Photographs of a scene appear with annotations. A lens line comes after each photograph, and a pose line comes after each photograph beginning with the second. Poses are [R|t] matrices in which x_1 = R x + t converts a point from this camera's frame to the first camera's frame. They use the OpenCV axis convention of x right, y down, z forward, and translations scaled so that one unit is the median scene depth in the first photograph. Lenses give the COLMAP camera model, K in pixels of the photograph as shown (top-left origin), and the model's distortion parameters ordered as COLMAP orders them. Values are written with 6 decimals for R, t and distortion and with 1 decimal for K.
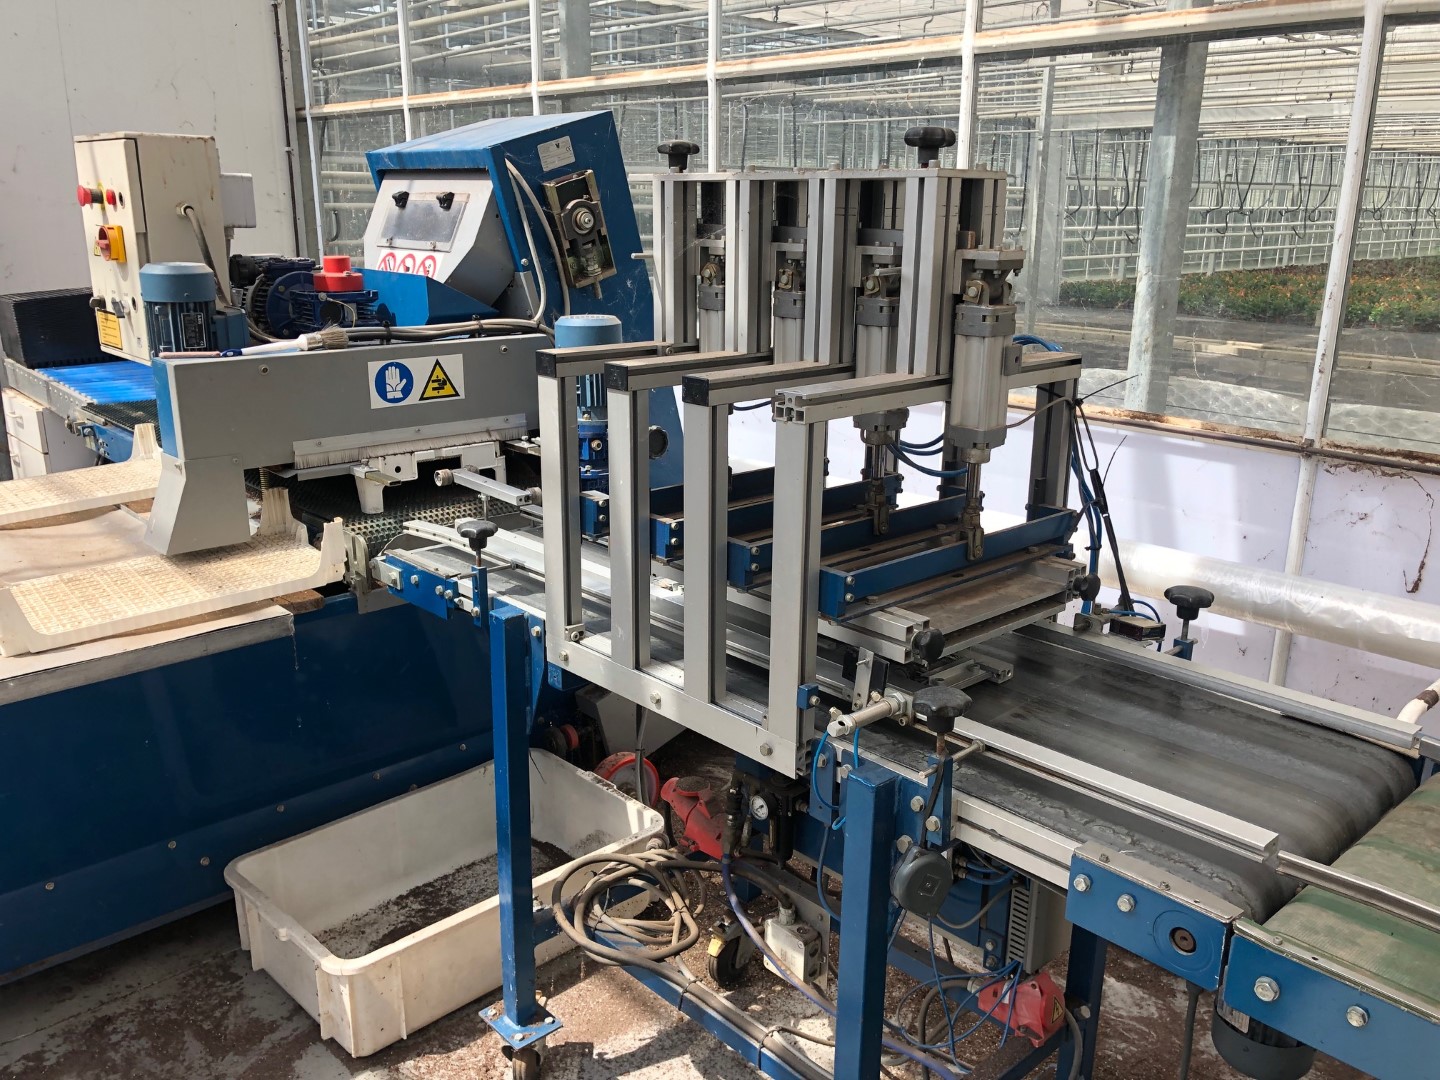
lens RADIAL K [[1177.0, 0, 733.4], [0, 1177.0, 534.0], [0, 0, 1]] dist [0.019875, 0.001927]
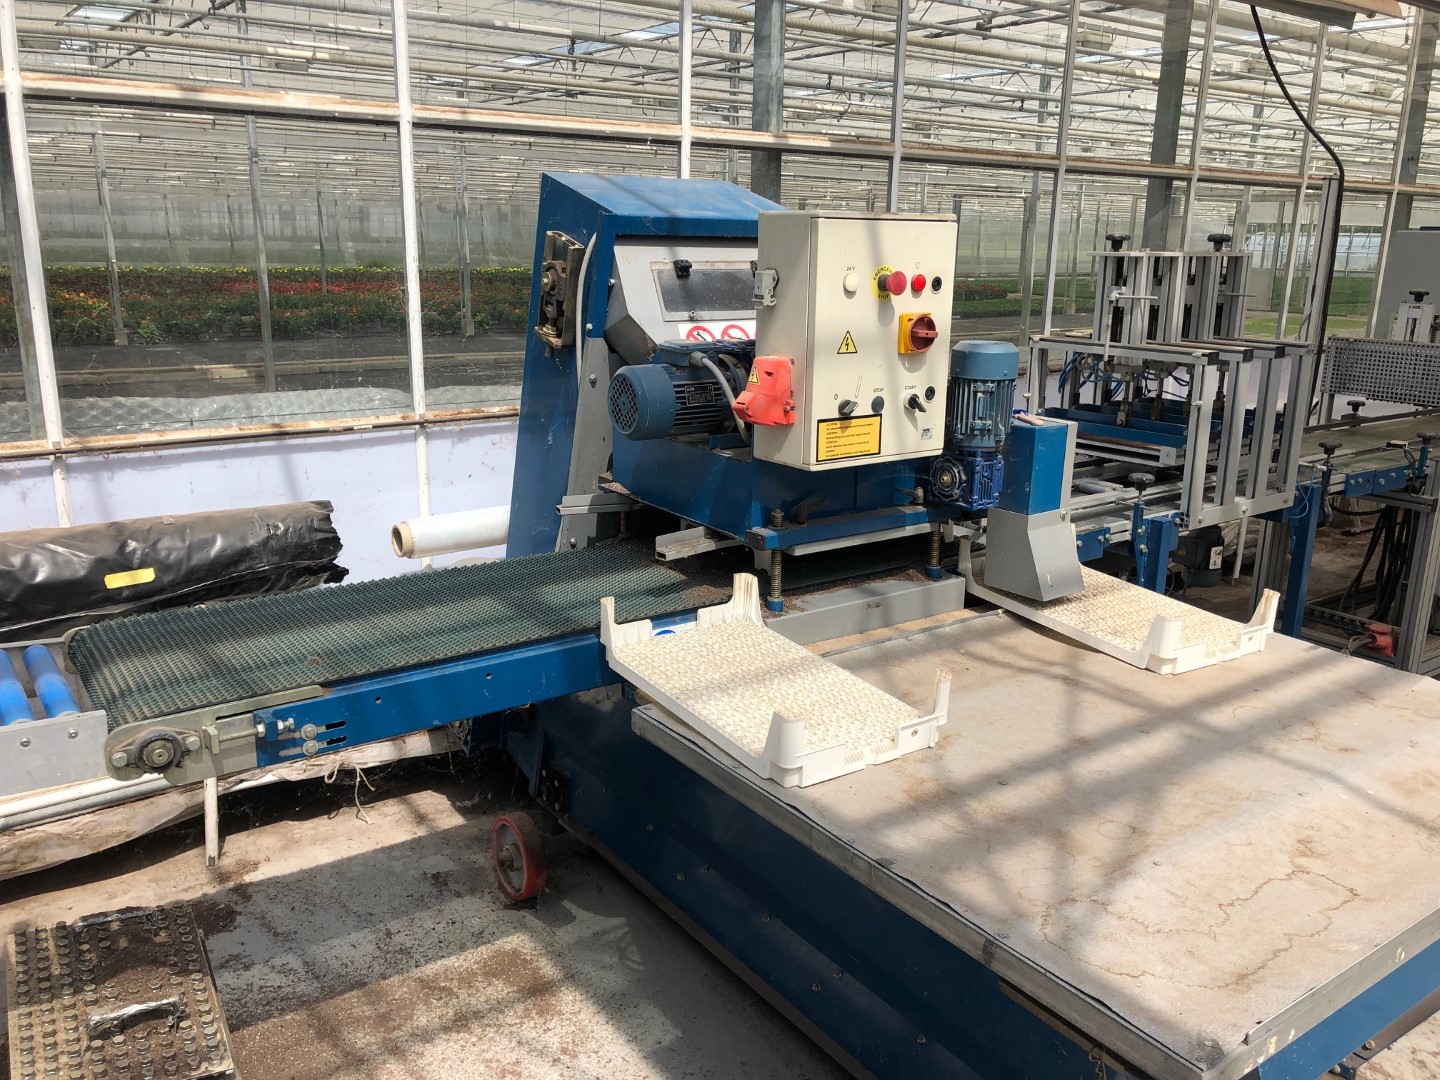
lens RADIAL K [[1165.3, 0, 718.9], [0, 1165.3, 529.6], [0, 0, 1]] dist [0.081186, -0.110414]
pose [[0.125073, -0.254018, 0.959079, -1.331575], [0.254389, 0.942564, 0.216469, -0.310293], [-0.958980, 0.216905, 0.182509, 0.935122]]
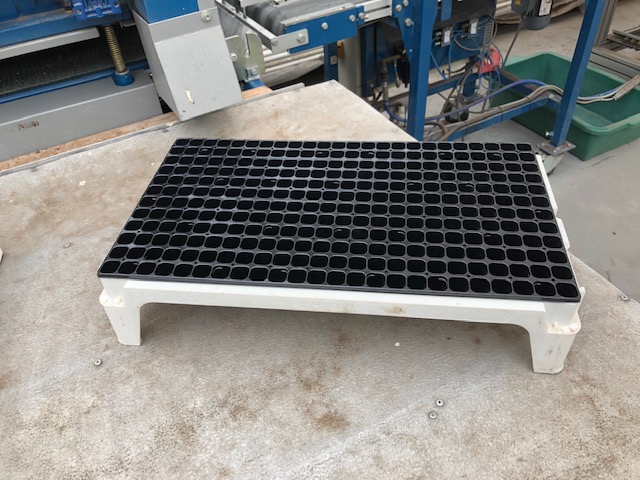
lens RADIAL K [[513.7, 0, 320.0], [0, 513.7, 240.0], [0, 0, 1]] dist [0.001606, 0.014512]
pose [[0.220374, -0.669012, 0.709829, -0.742162], [0.321871, 0.736835, 0.594537, -0.122392], [-0.920779, 0.097453, 0.377715, 0.643063]]
